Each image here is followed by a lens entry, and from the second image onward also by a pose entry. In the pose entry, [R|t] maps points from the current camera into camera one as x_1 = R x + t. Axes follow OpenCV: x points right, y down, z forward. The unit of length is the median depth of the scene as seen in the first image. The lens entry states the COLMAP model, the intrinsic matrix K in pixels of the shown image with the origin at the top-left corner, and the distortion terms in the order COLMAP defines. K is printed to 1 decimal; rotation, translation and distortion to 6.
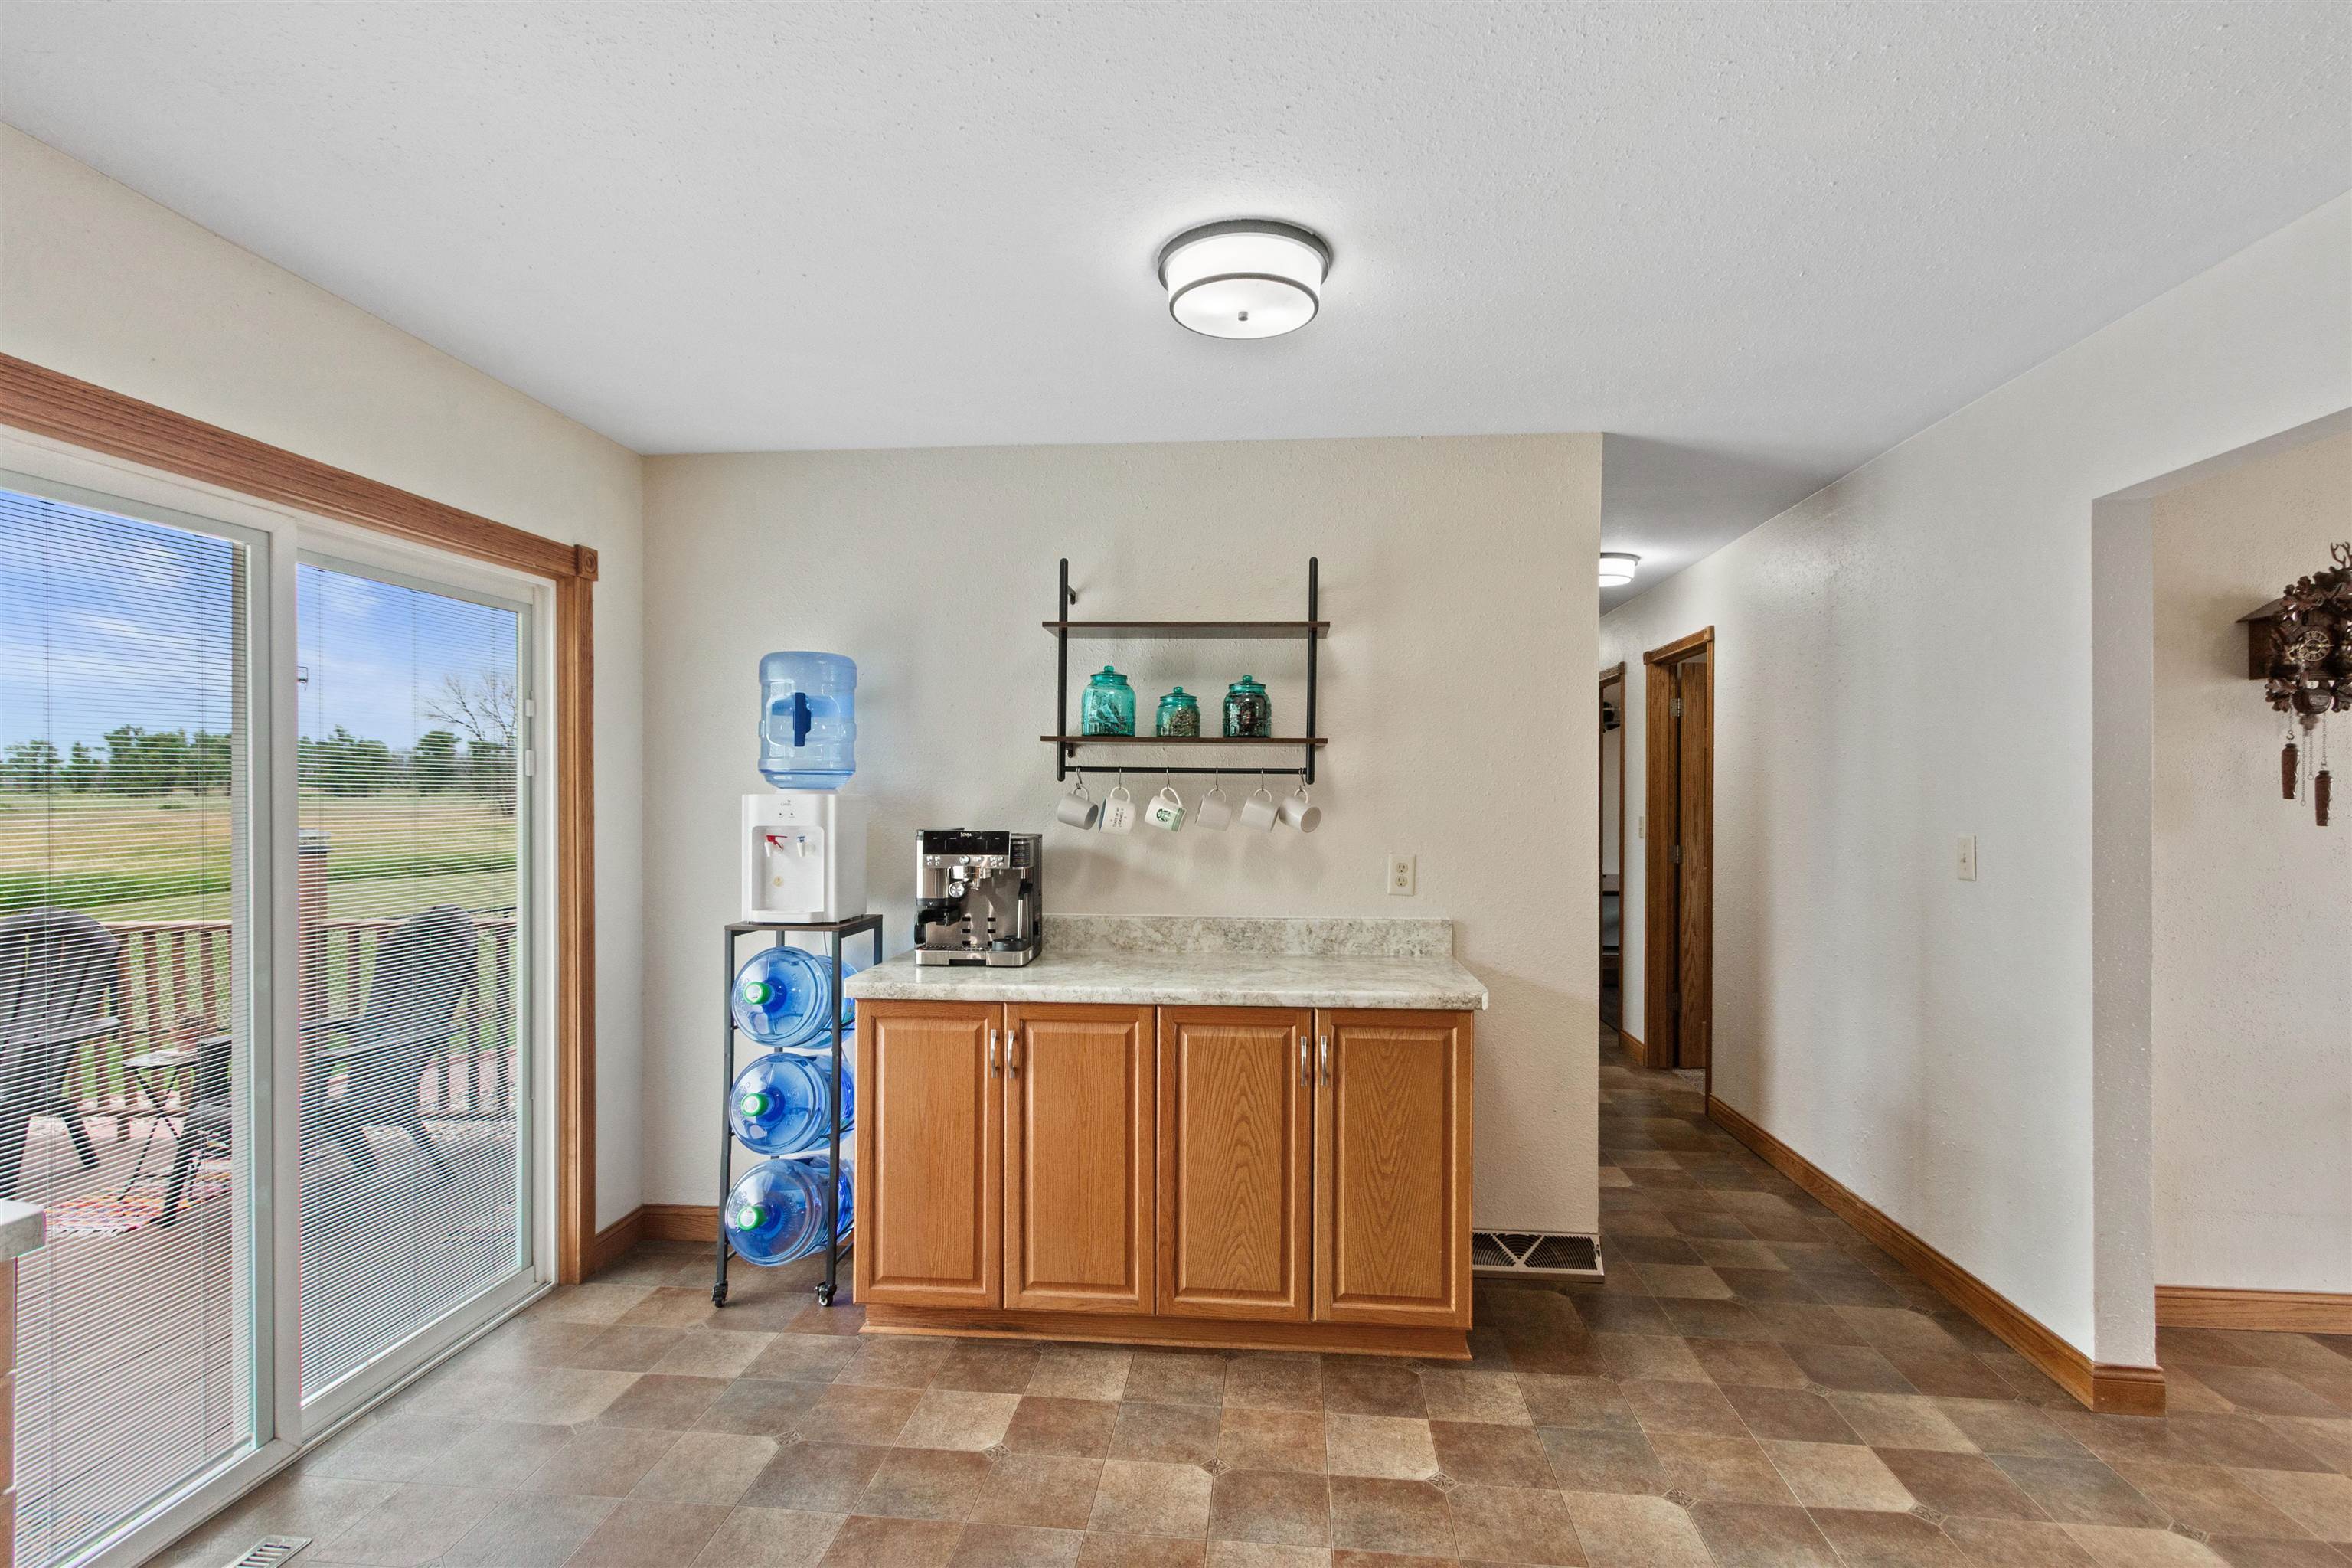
lens RADIAL K [[1221.5, 0, 1169.8], [0, 1221.5, 792.7], [0, 0, 1]] dist [0.007711, 0.000042]
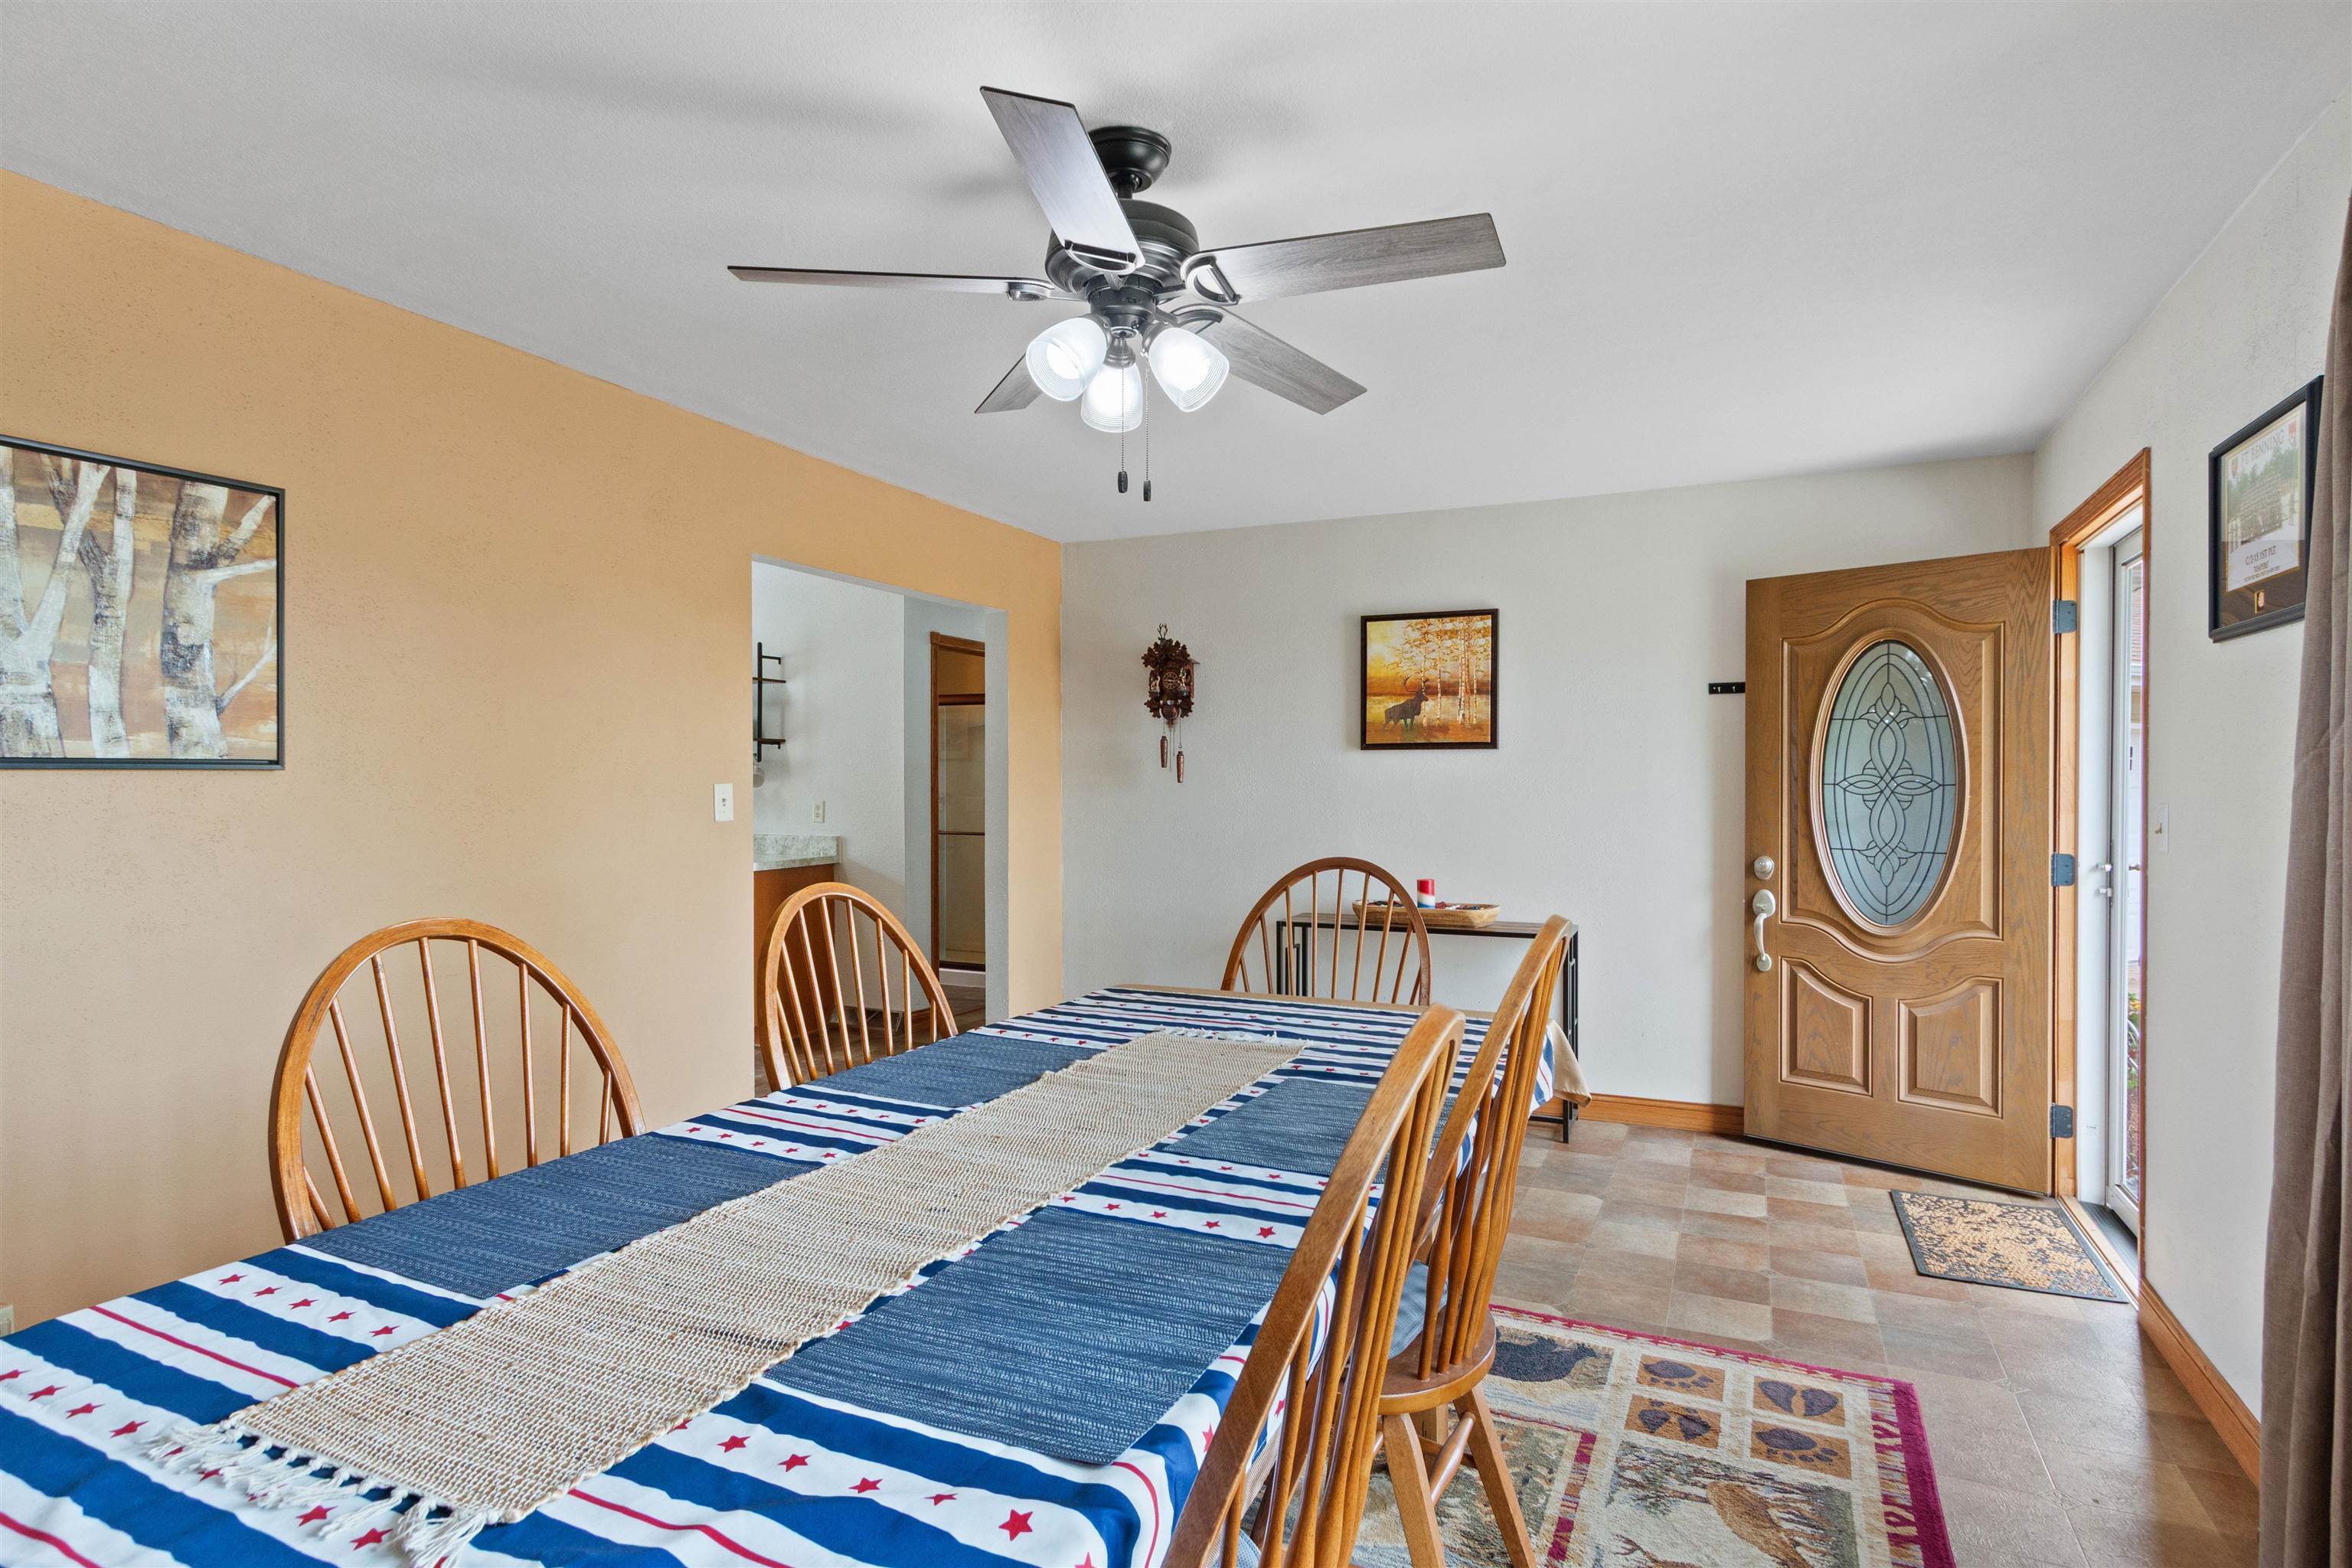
lens RADIAL K [[1181.4, 0, 1177.4], [0, 1181.4, 748.0], [0, 0, 1]] dist [0.001958, -0.000215]
pose [[0.932772, -0.006380, -0.360410, 1.394018], [-0.002989, 0.999672, -0.025432, 0.015832], [0.360454, 0.024800, 0.932447, -0.490957]]
